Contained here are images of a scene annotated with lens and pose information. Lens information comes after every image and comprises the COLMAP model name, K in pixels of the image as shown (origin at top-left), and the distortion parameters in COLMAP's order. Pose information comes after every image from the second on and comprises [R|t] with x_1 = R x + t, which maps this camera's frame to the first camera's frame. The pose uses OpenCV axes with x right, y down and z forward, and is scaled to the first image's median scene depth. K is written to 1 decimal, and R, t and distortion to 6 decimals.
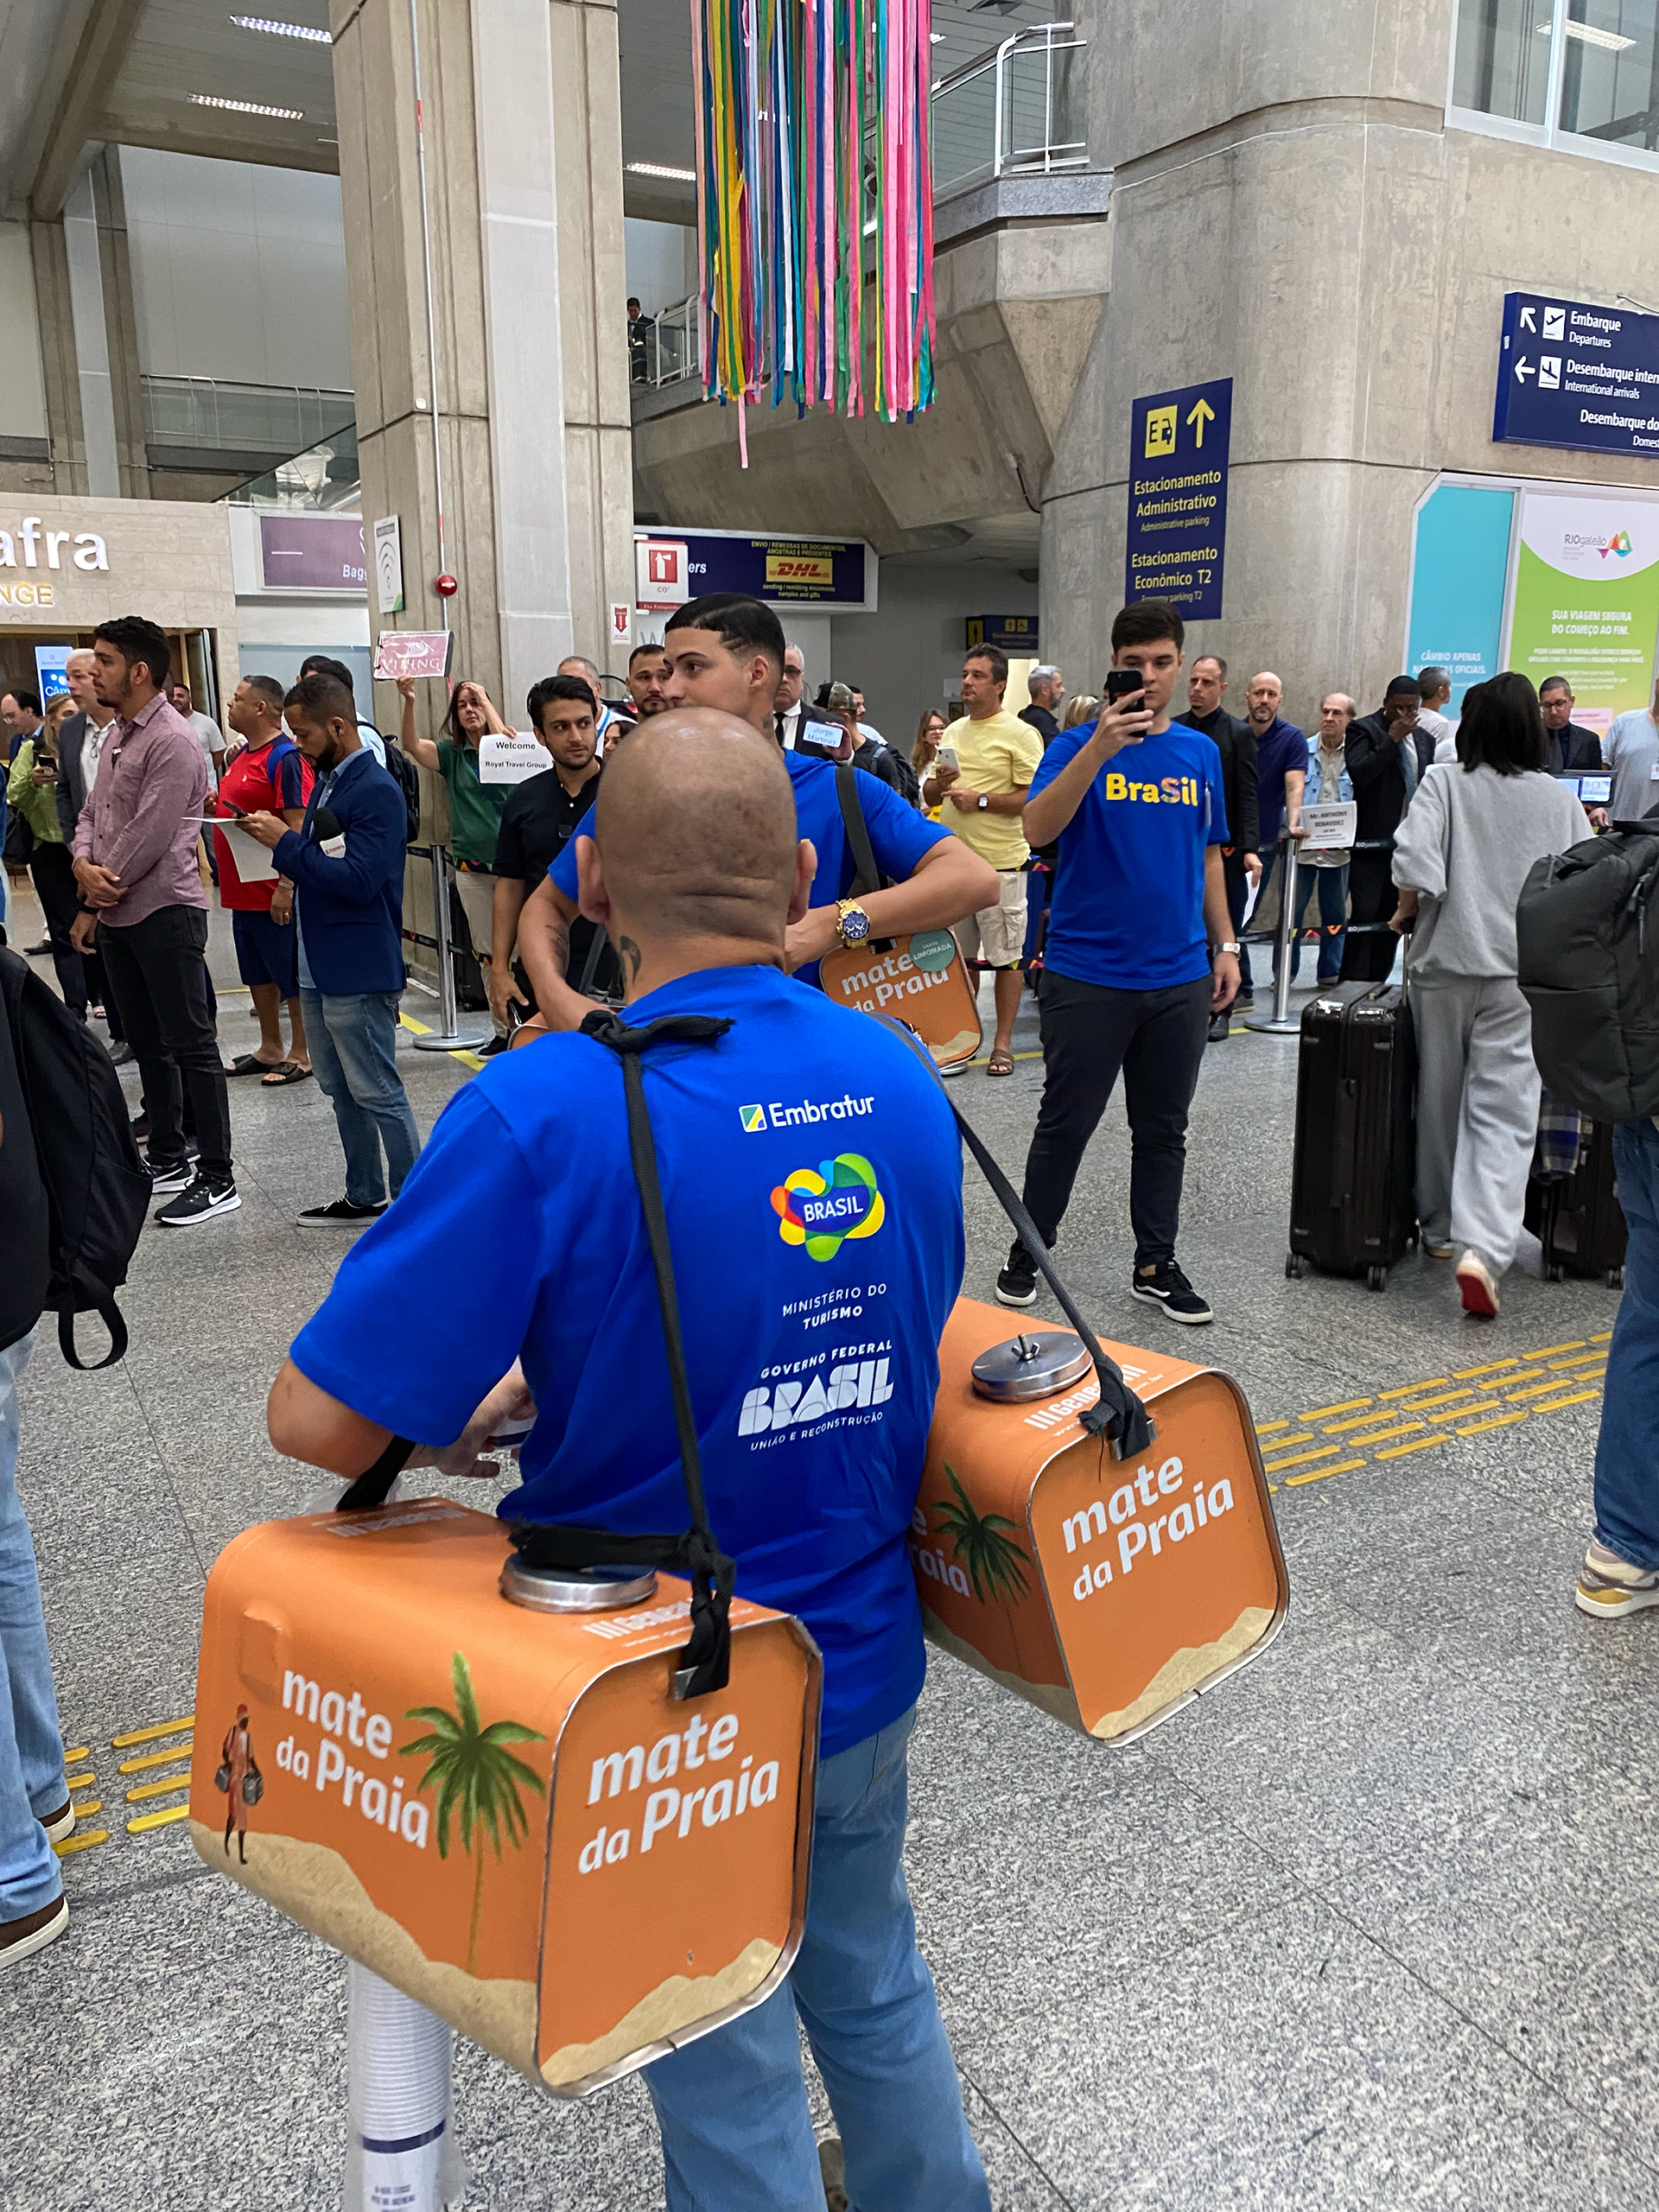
lens RADIAL K [[1696.7, 0, 831.4], [0, 1696.7, 1100.9], [0, 0, 1]] dist [0.015701, -0.008322]
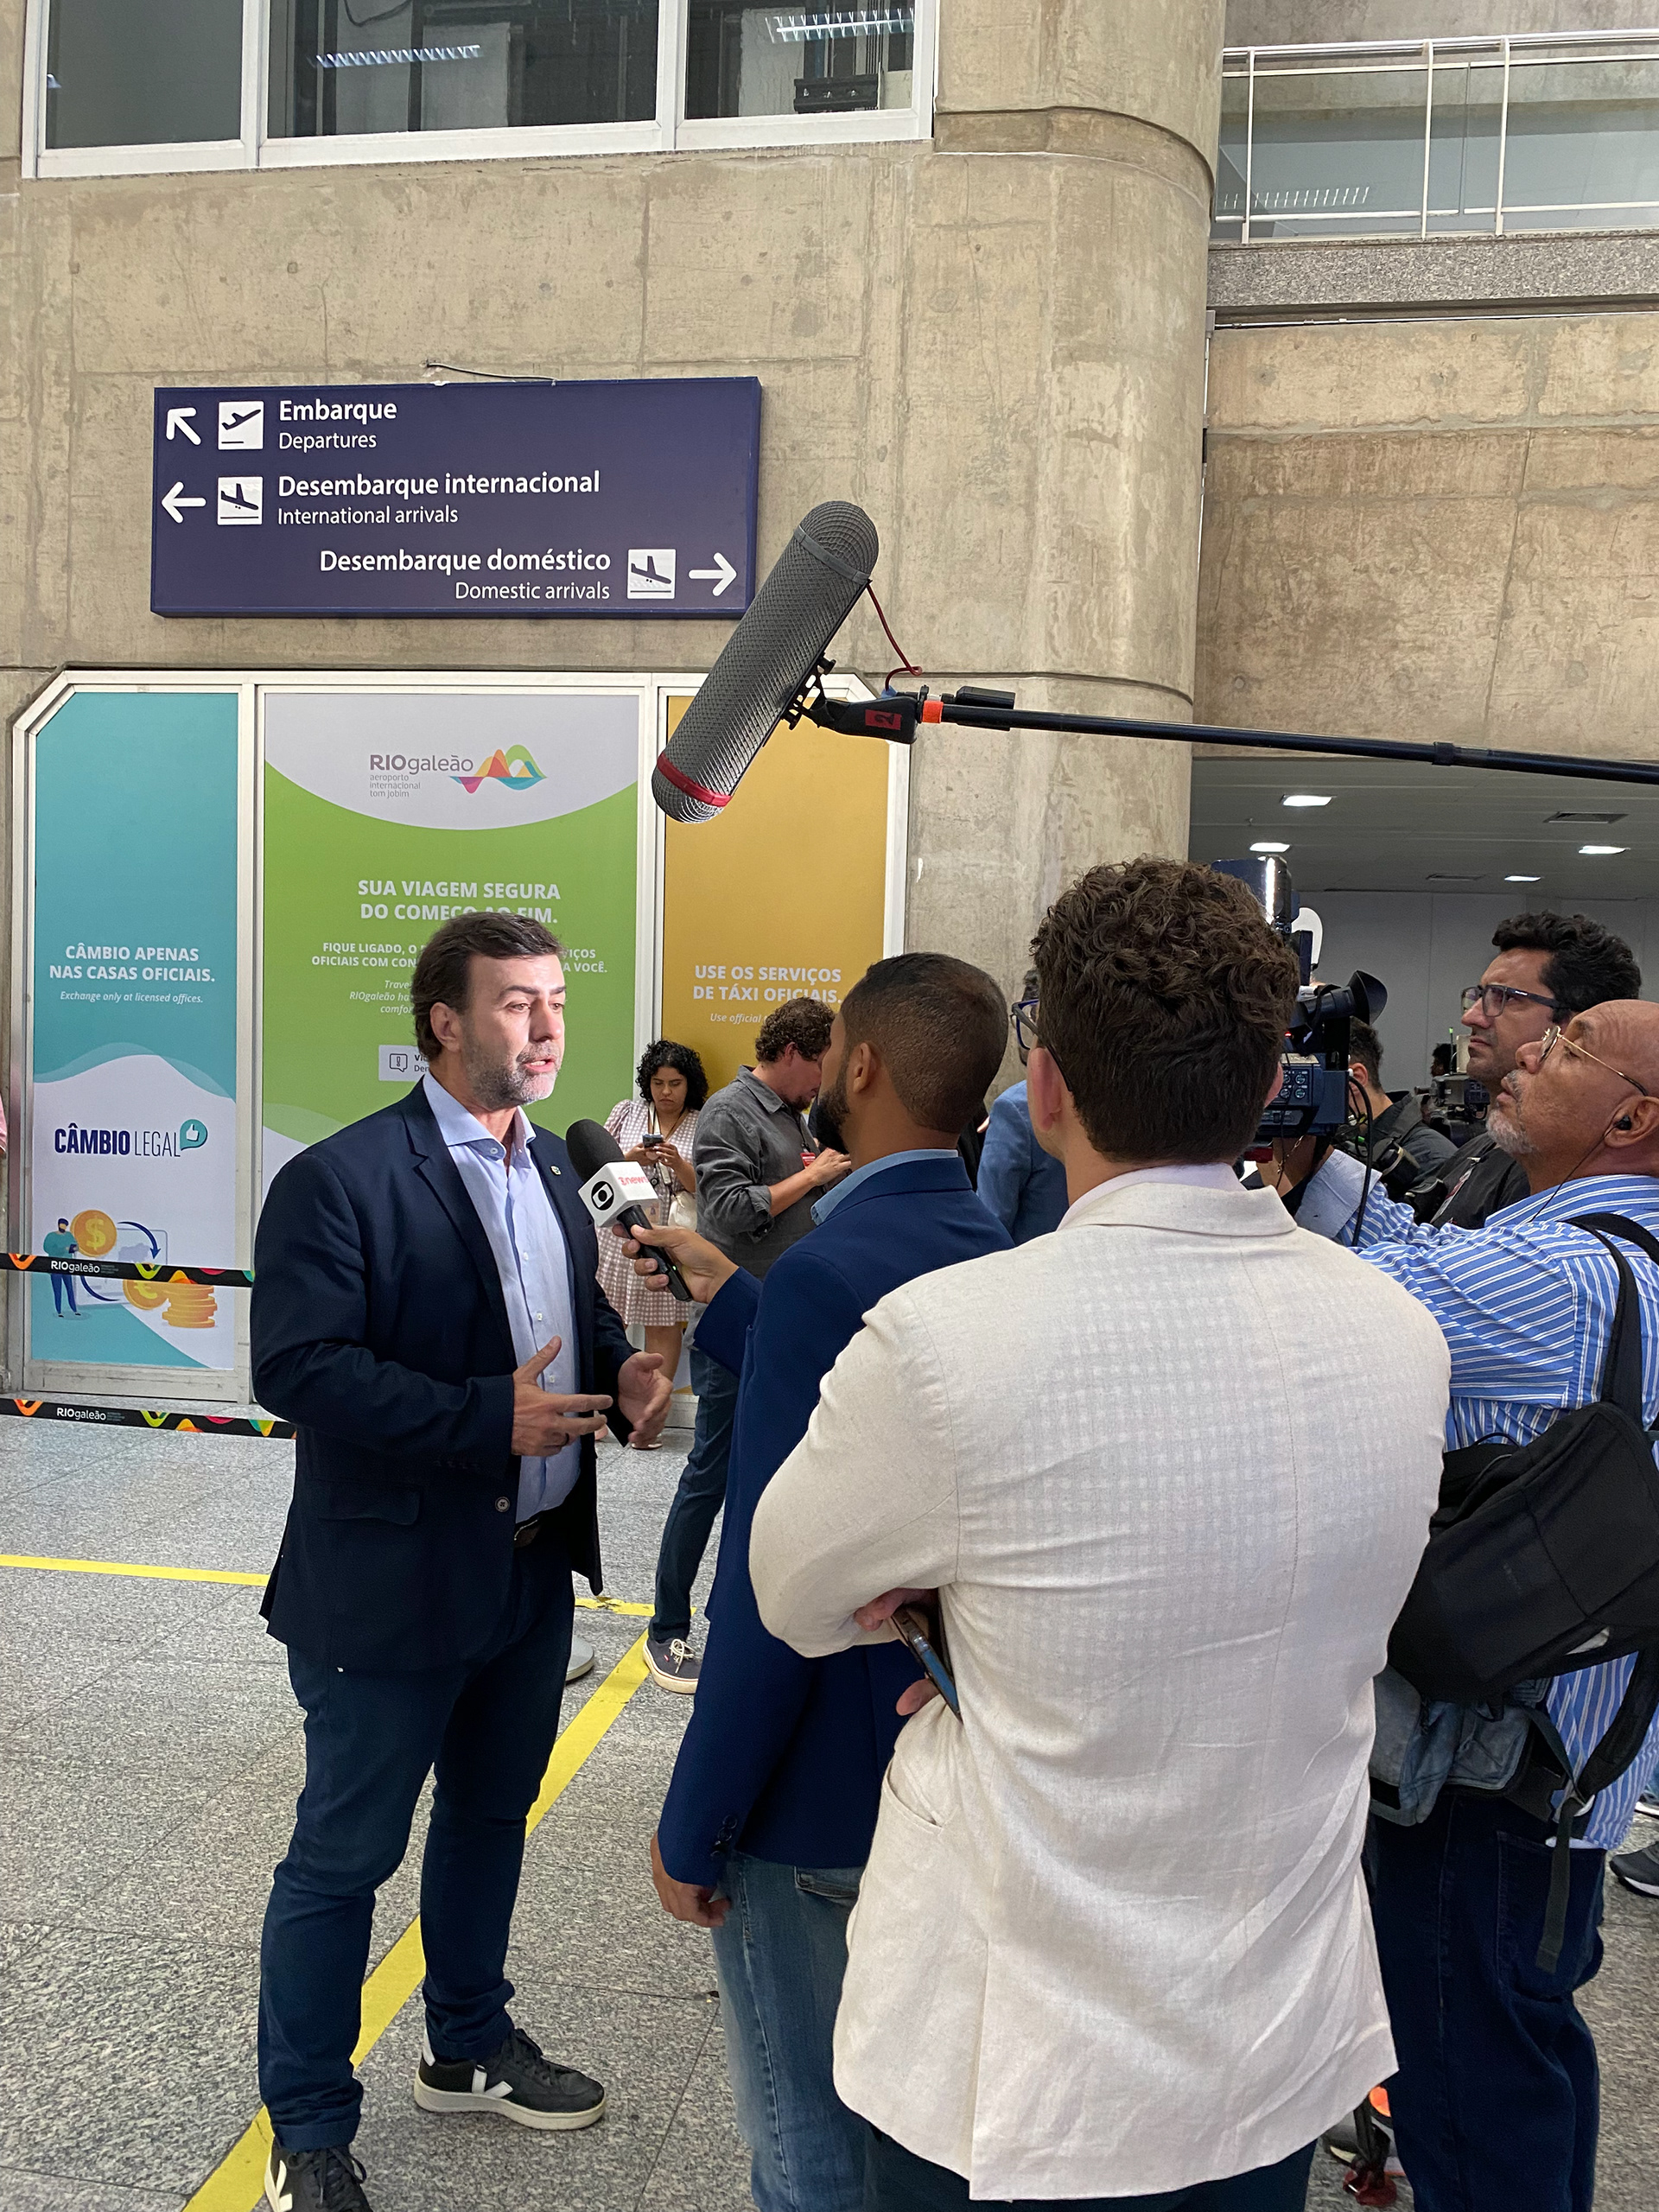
lens RADIAL K [[1696.7, 0, 829.4], [0, 1696.7, 1105.3], [0, 0, 1]] dist [0.015701, -0.008322]
pose [[0.787491, 0.050934, -0.614218, 0.966700], [-0.174968, 0.974053, -0.143553, -0.166807], [0.590969, 0.220515, 0.775970, 0.698699]]
